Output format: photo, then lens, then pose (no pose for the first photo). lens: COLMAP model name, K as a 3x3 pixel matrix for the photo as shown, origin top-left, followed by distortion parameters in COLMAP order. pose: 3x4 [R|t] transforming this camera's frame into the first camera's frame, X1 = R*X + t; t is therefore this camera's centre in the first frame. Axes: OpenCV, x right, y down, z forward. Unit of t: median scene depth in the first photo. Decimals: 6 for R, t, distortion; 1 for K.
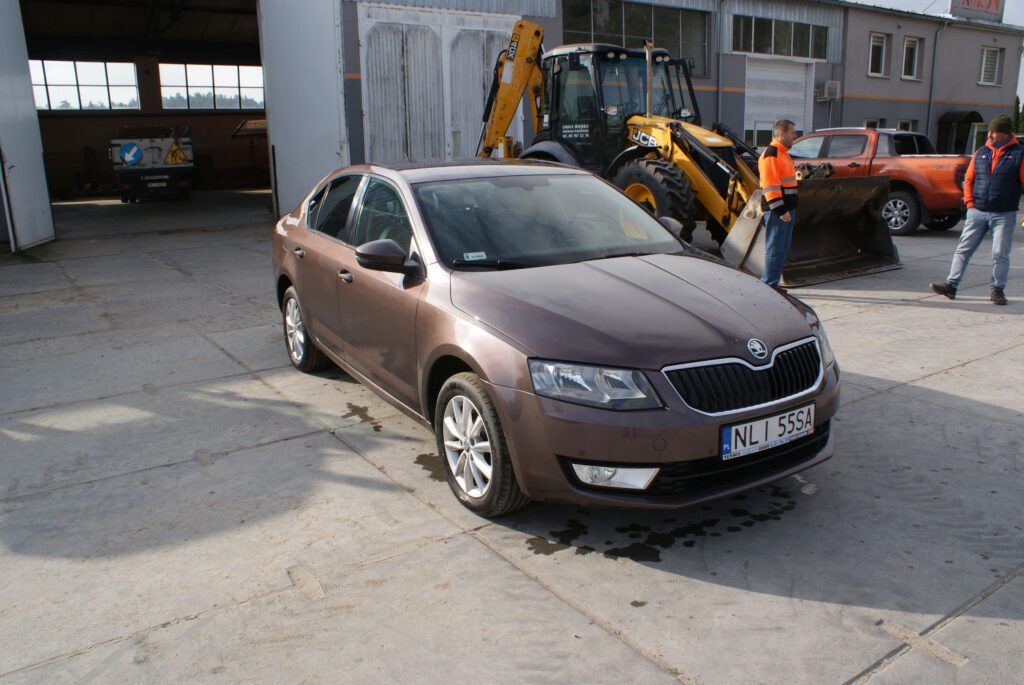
lens RADIAL K [[806.4, 0, 512.0], [0, 806.4, 342.5], [0, 0, 1]] dist [-0.160516, 0.144806]
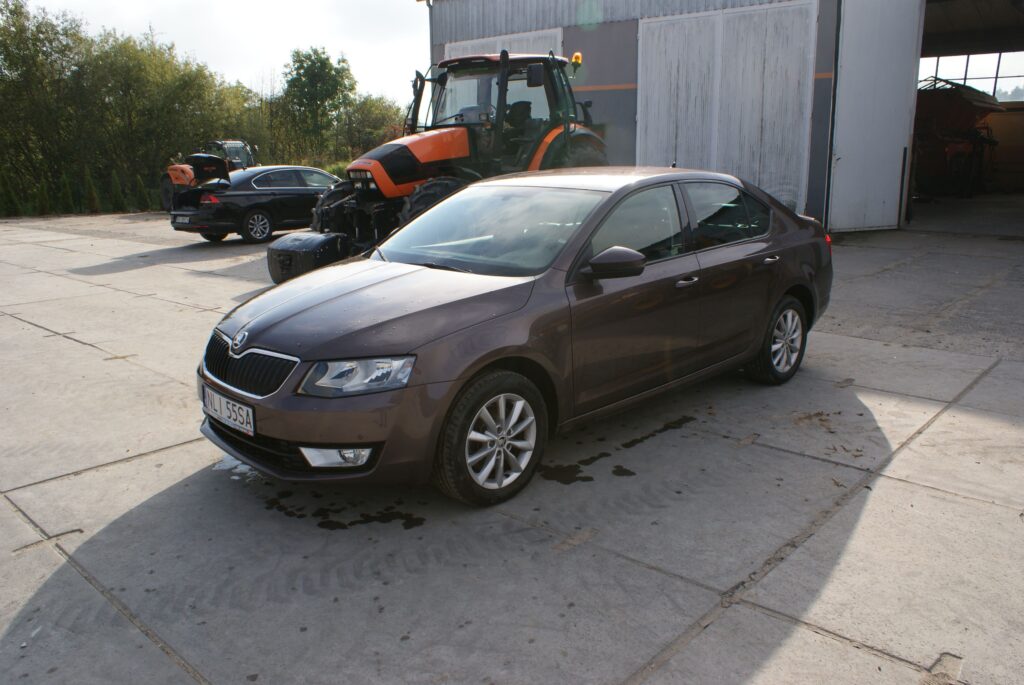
lens RADIAL K [[809.8, 0, 512.0], [0, 809.8, 342.5], [0, 0, 1]] dist [-0.170086, 0.184764]
pose [[0.231497, 0.242123, -0.942224, 0.958124], [-0.229005, 0.954879, 0.189111, -0.191915], [0.945498, 0.171995, 0.276499, 0.672150]]
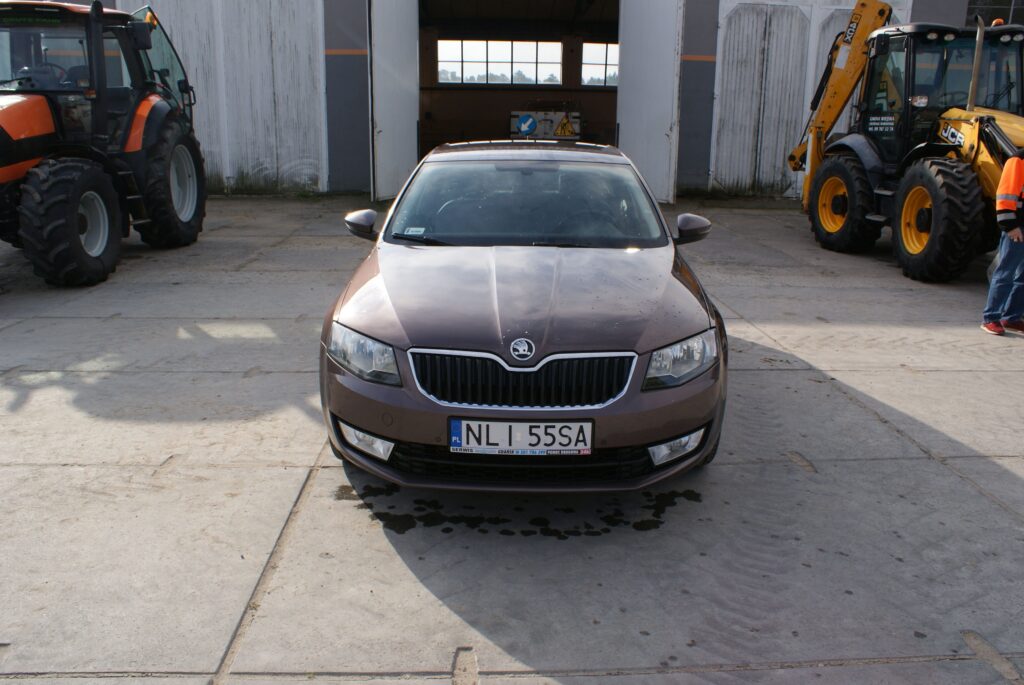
lens RADIAL K [[806.4, 0, 512.0], [0, 806.4, 342.5], [0, 0, 1]] dist [-0.160516, 0.144806]
pose [[0.849676, 0.165862, -0.500540, 0.495362], [-0.154226, 0.985902, 0.064893, -0.038619], [0.504247, 0.022059, 0.863278, 0.104439]]
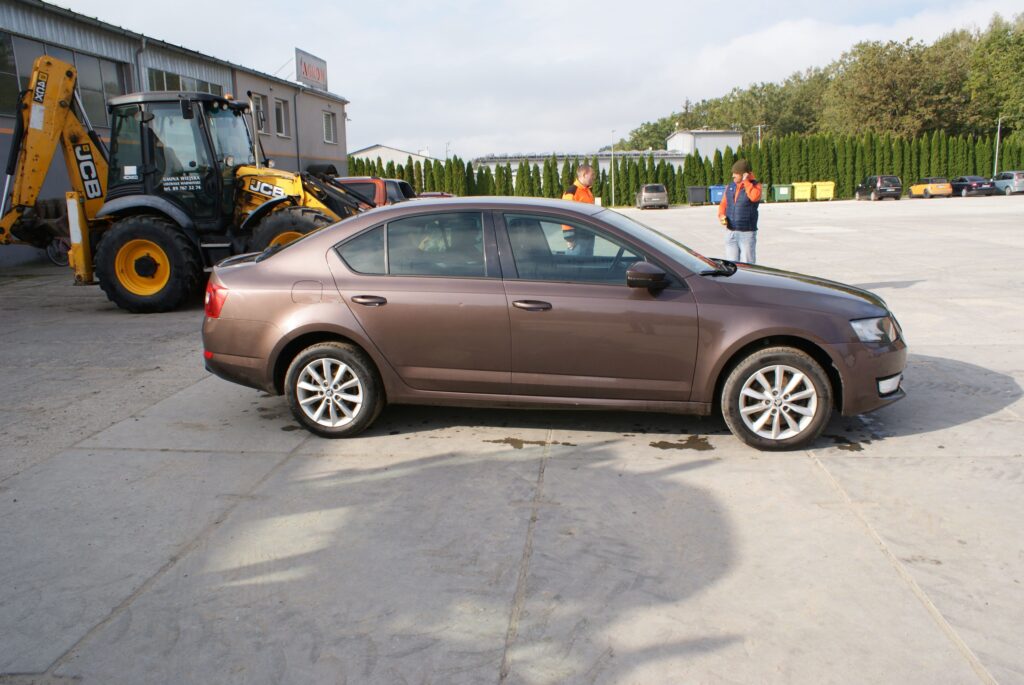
lens RADIAL K [[806.4, 0, 512.0], [0, 806.4, 342.5], [0, 0, 1]] dist [-0.160516, 0.144806]
pose [[0.644915, -0.143086, 0.750741, -0.940292], [0.194889, 0.980632, 0.019485, -0.057758], [-0.738988, 0.133745, 0.660310, 0.312805]]
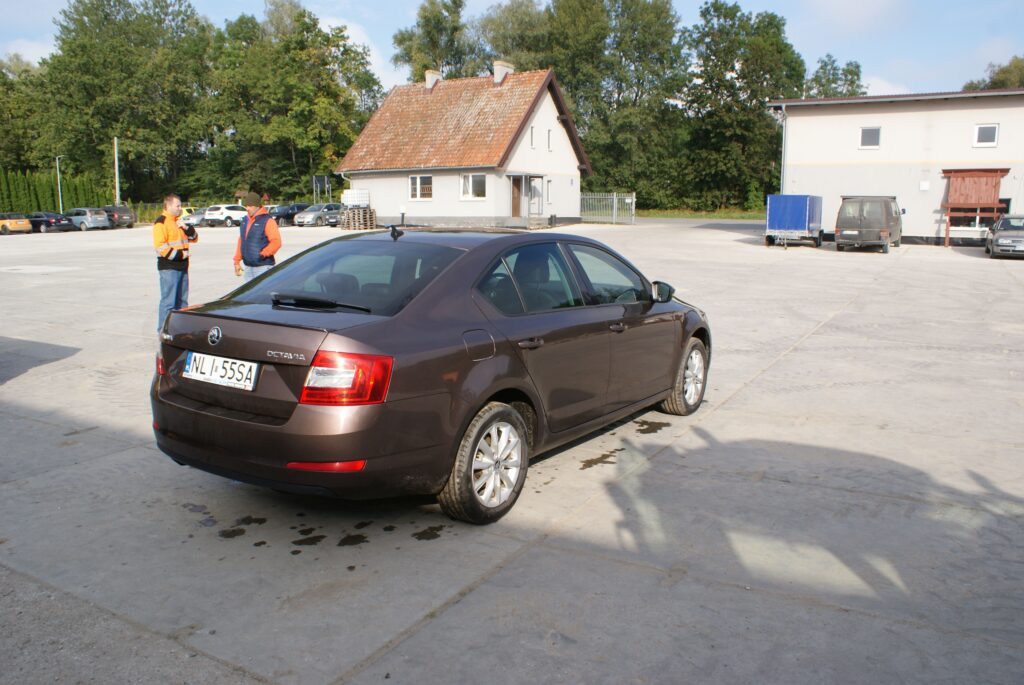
lens RADIAL K [[806.4, 0, 512.0], [0, 806.4, 342.5], [0, 0, 1]] dist [-0.160516, 0.144806]
pose [[-0.438772, -0.125600, 0.889777, -1.065939], [0.217427, 0.945922, 0.240744, -0.341741], [-0.871897, 0.299093, -0.387736, 1.459772]]
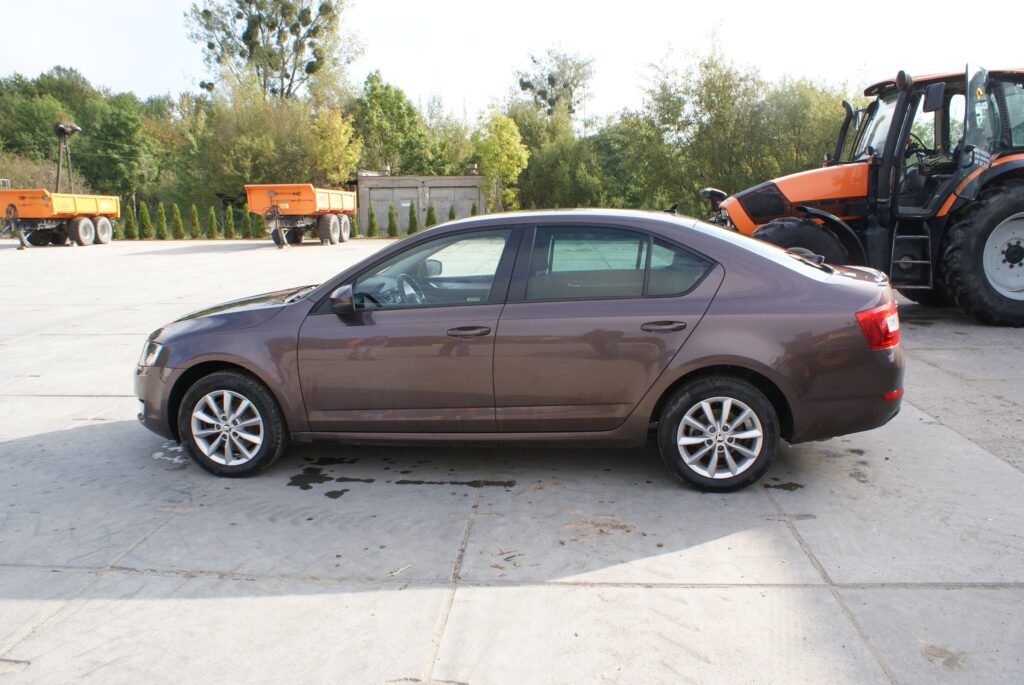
lens RADIAL K [[802.1, 0, 512.0], [0, 802.1, 342.5], [0, 0, 1]] dist [-0.161513, 0.146047]
pose [[-0.616949, 0.174131, -0.767498, 0.757892], [-0.157579, 0.928135, 0.337246, -0.418064], [0.771066, 0.329005, -0.545172, 1.614447]]
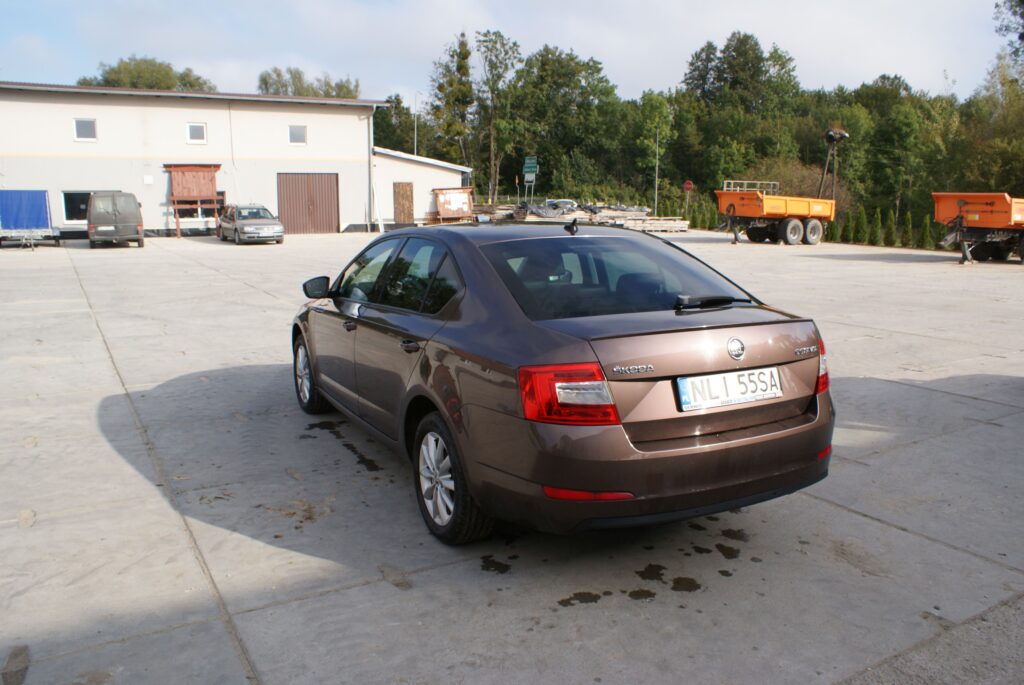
lens RADIAL K [[802.1, 0, 512.0], [0, 802.1, 342.5], [0, 0, 1]] dist [-0.161513, 0.146047]
pose [[-0.997784, 0.012243, 0.065403, -0.143481], [0.037119, 0.918188, 0.394401, -0.492119], [-0.055223, 0.395955, -0.916608, 2.006210]]
